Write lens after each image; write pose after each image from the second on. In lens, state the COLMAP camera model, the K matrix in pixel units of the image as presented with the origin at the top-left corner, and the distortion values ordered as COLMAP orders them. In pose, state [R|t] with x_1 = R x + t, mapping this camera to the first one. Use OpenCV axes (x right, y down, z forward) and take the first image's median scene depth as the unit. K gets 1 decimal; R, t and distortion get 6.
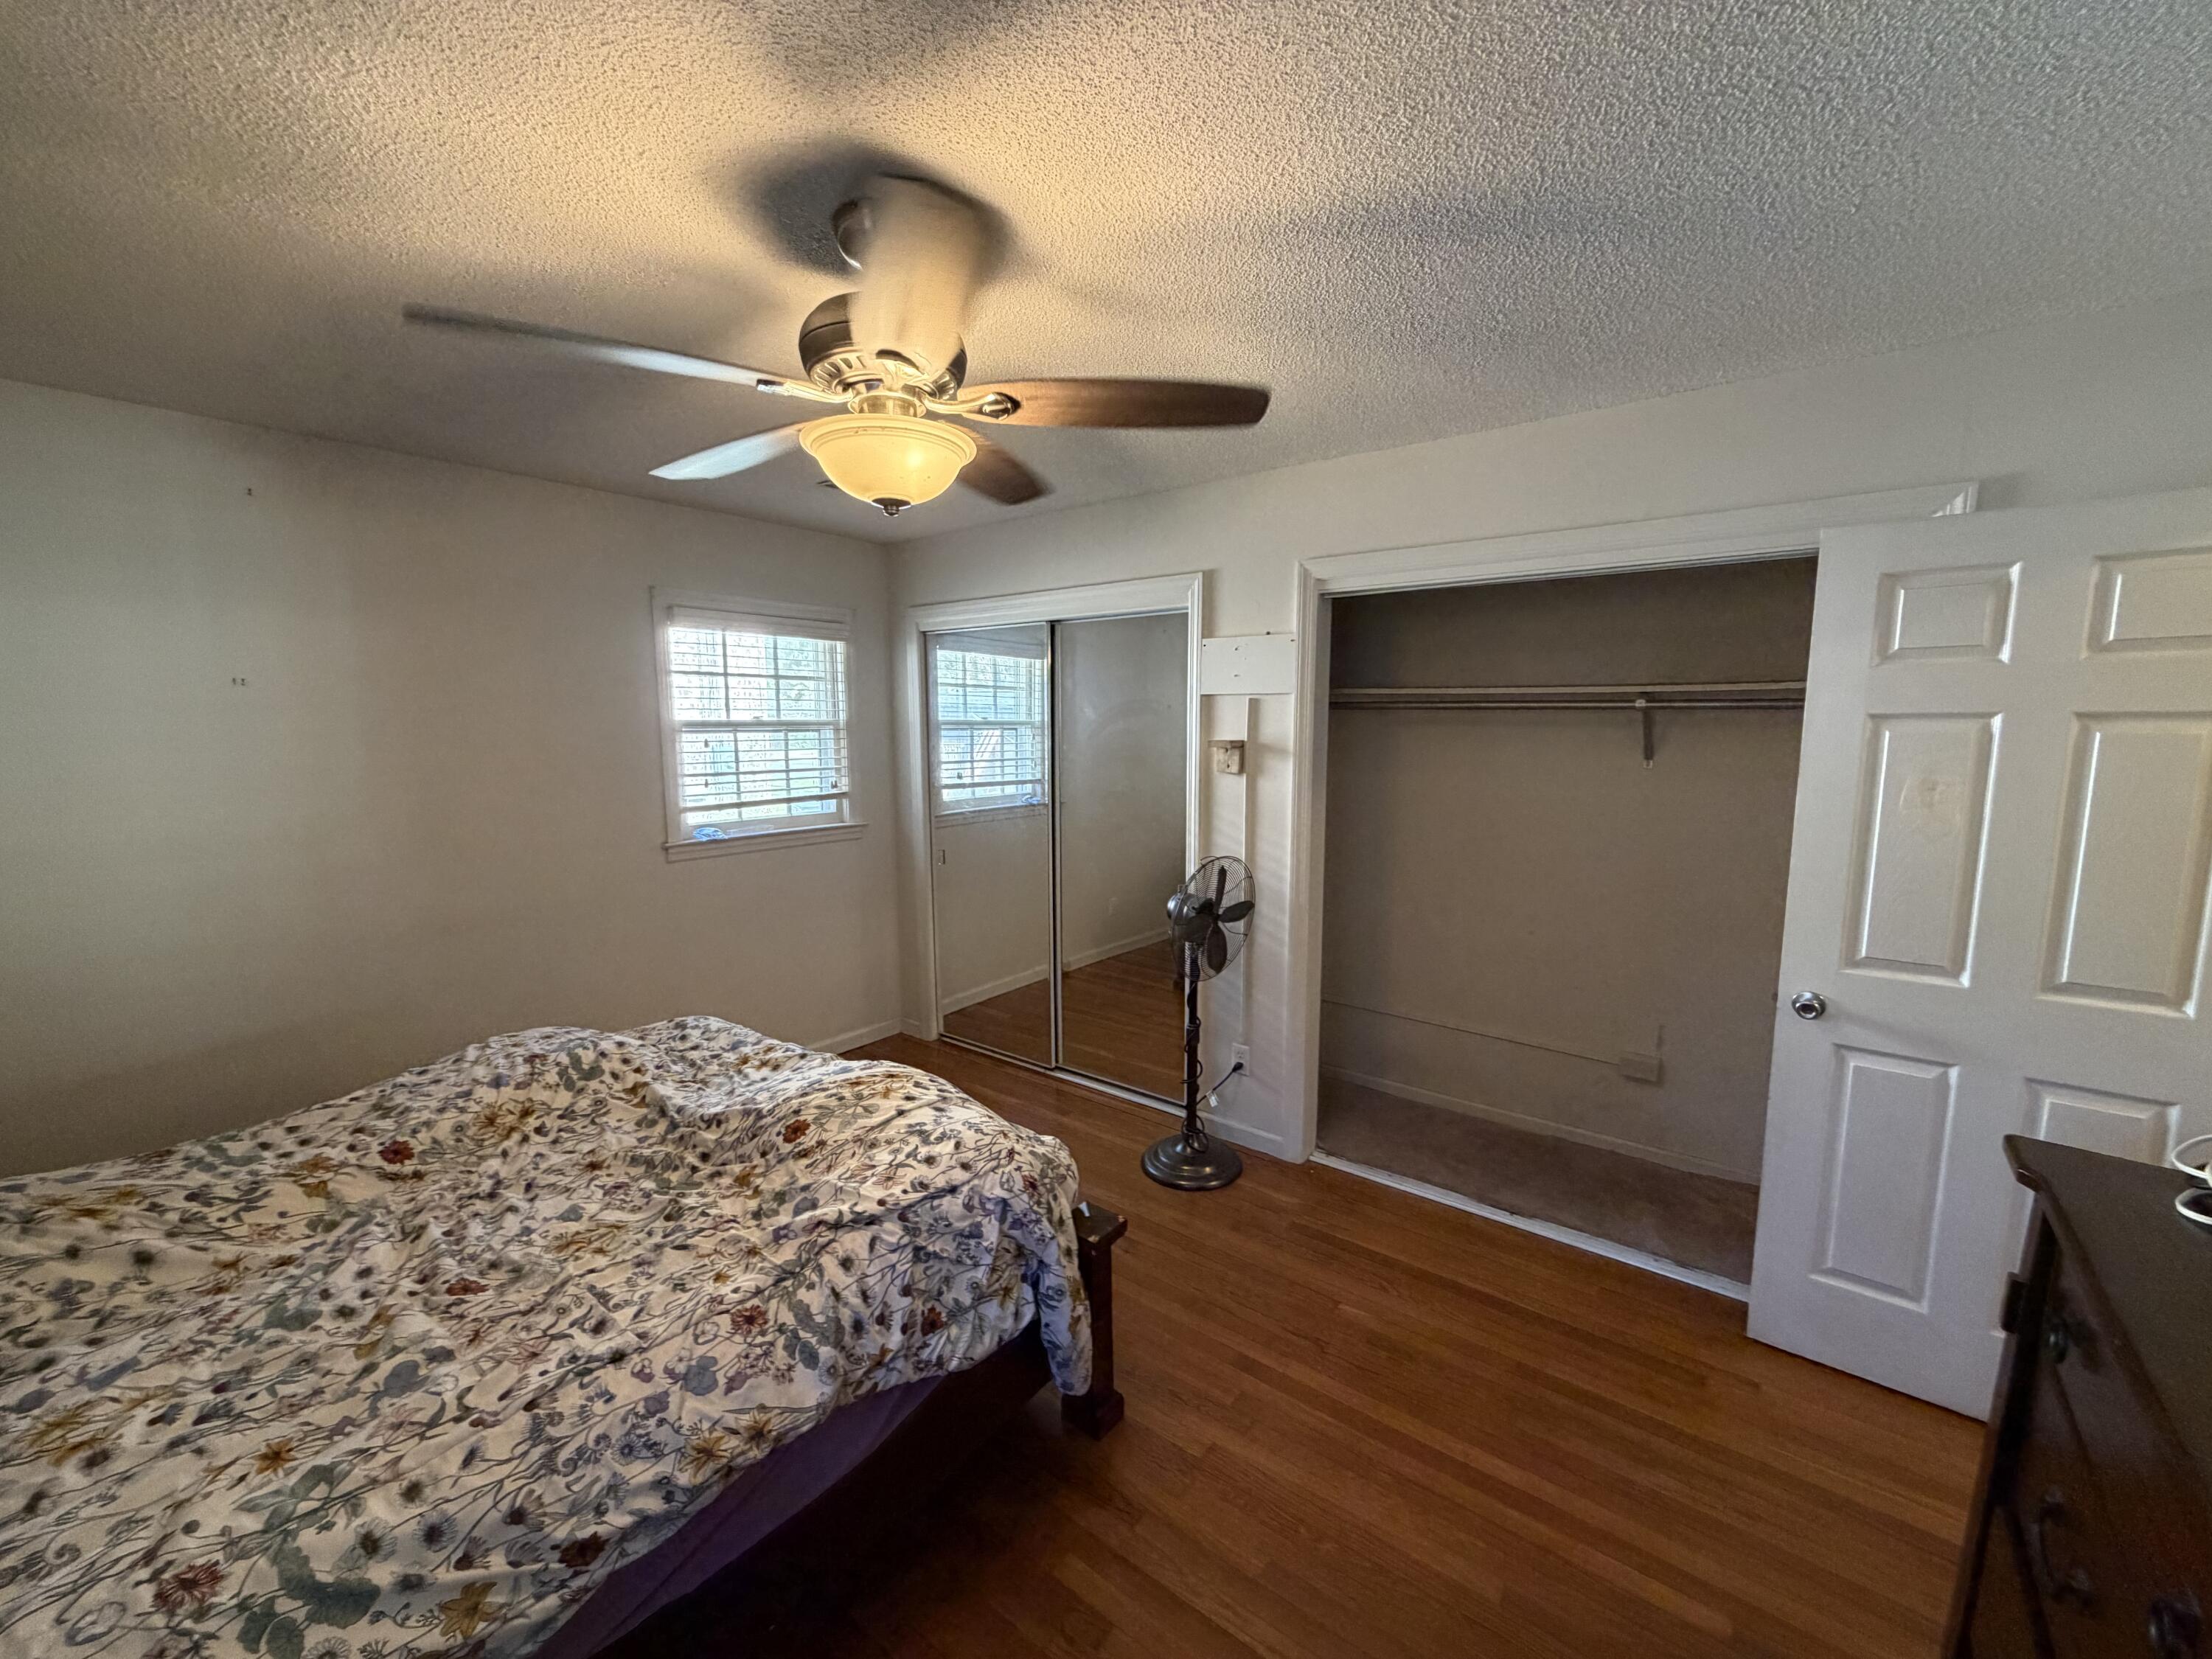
lens RADIAL K [[886.3, 0, 1101.3], [0, 886.3, 835.4], [0, 0, 1]] dist [0.001109, 0.000152]
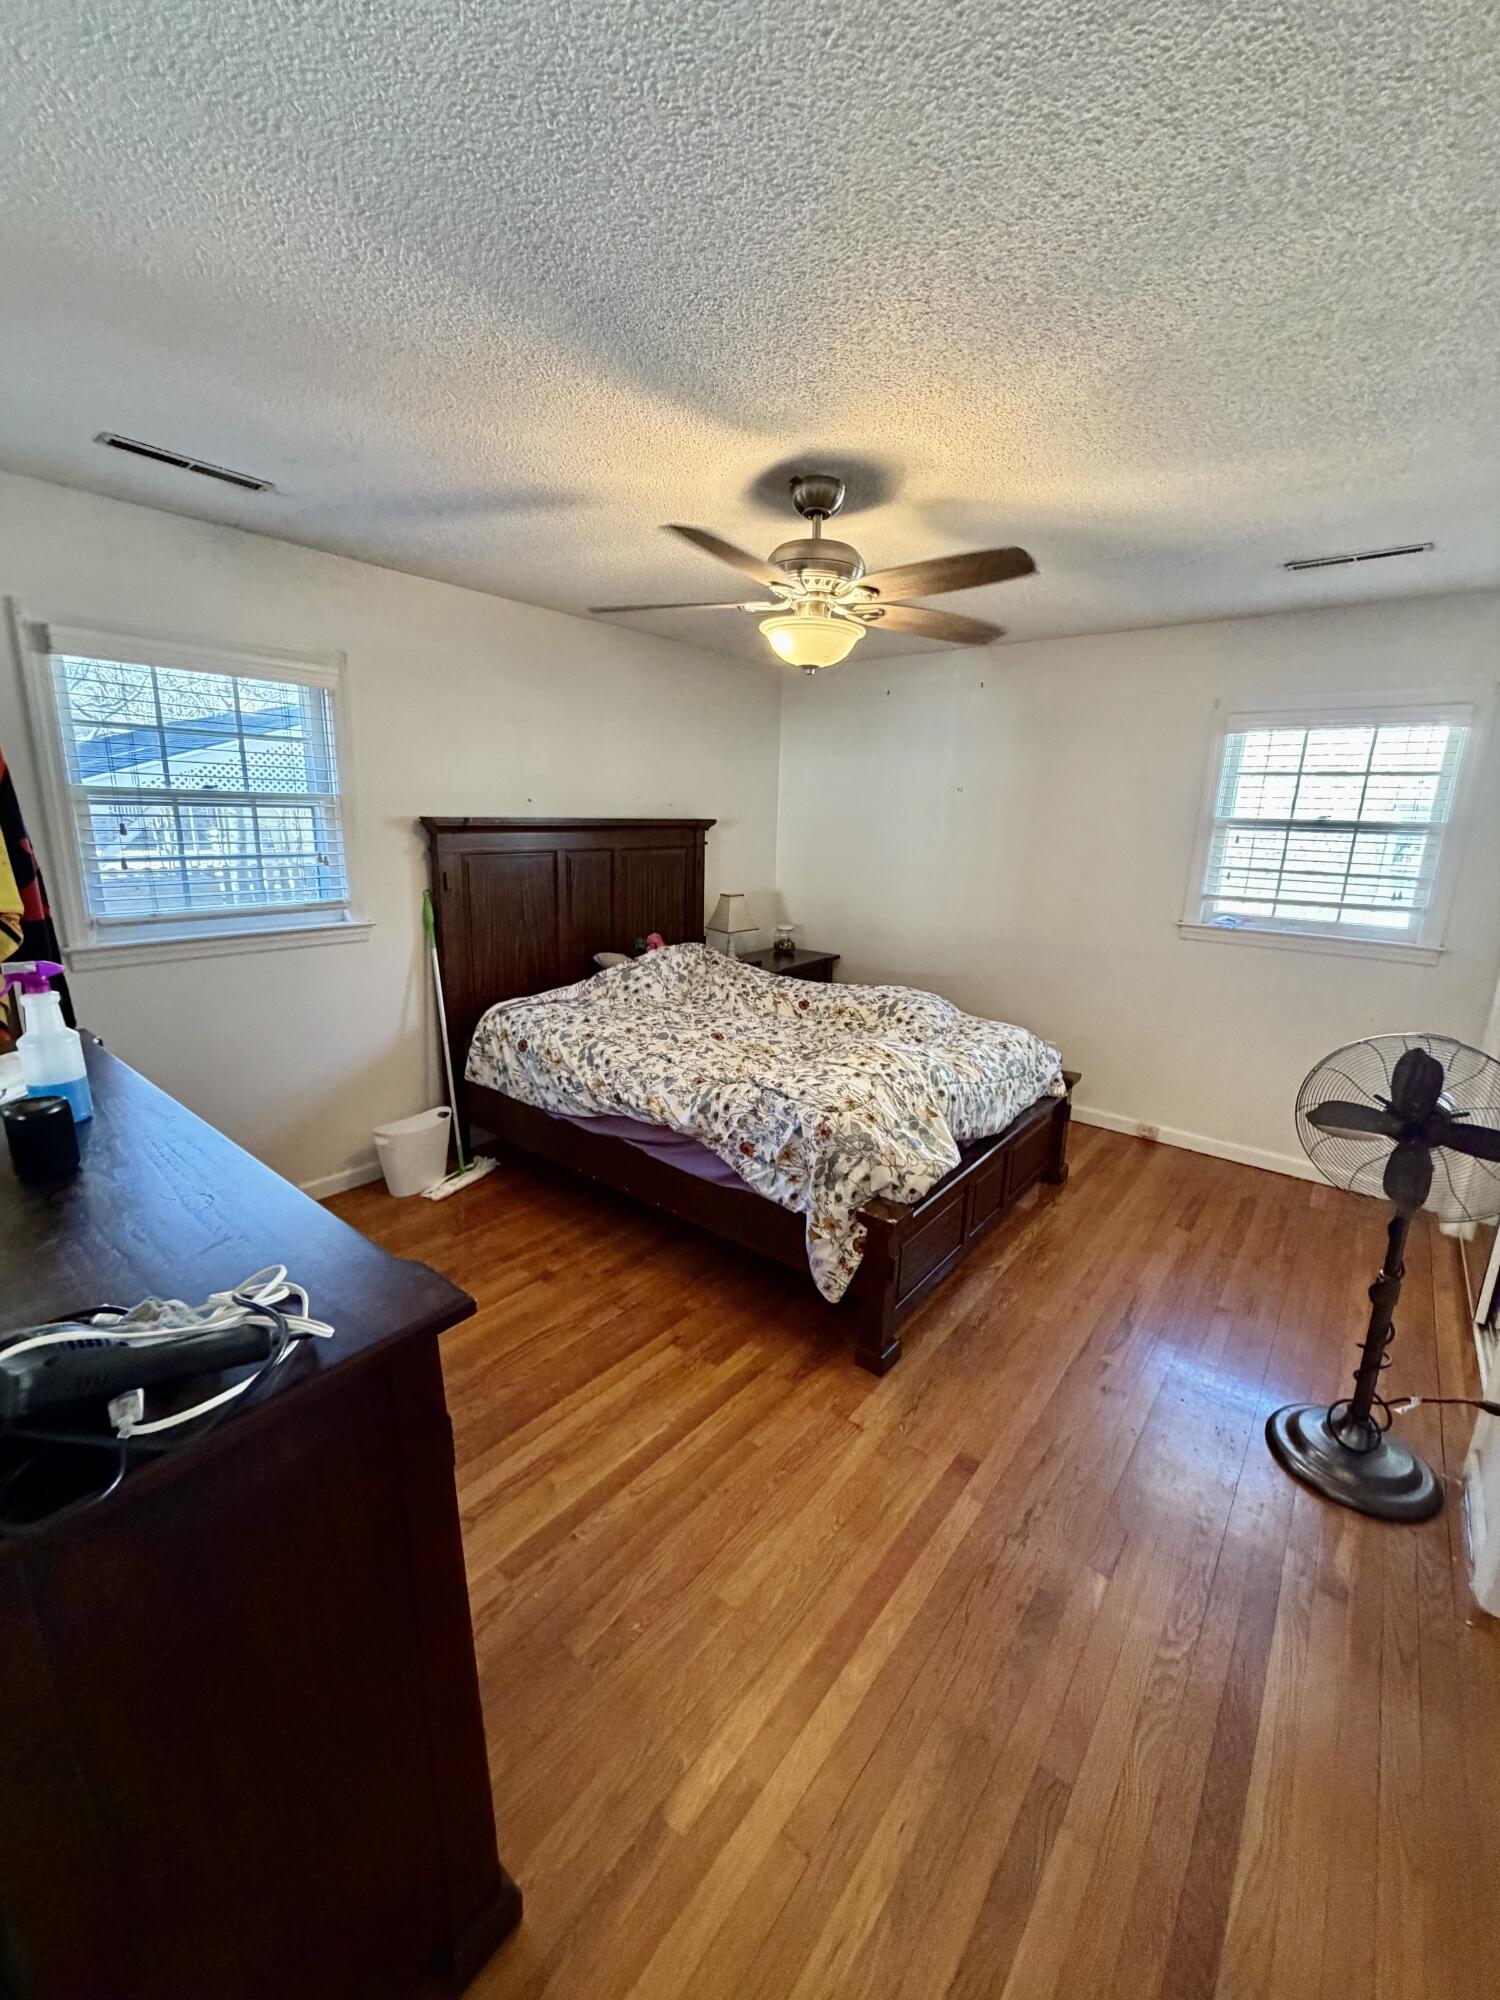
lens RADIAL K [[801.3, 0, 742.5], [0, 801.3, 998.3], [0, 0, 1]] dist [0.001109, 0.000152]
pose [[-0.014289, 0.233345, -0.972289, 1.148930], [-0.158104, 0.959628, 0.232630, -0.098039], [0.987319, 0.157047, 0.023181, 0.806419]]
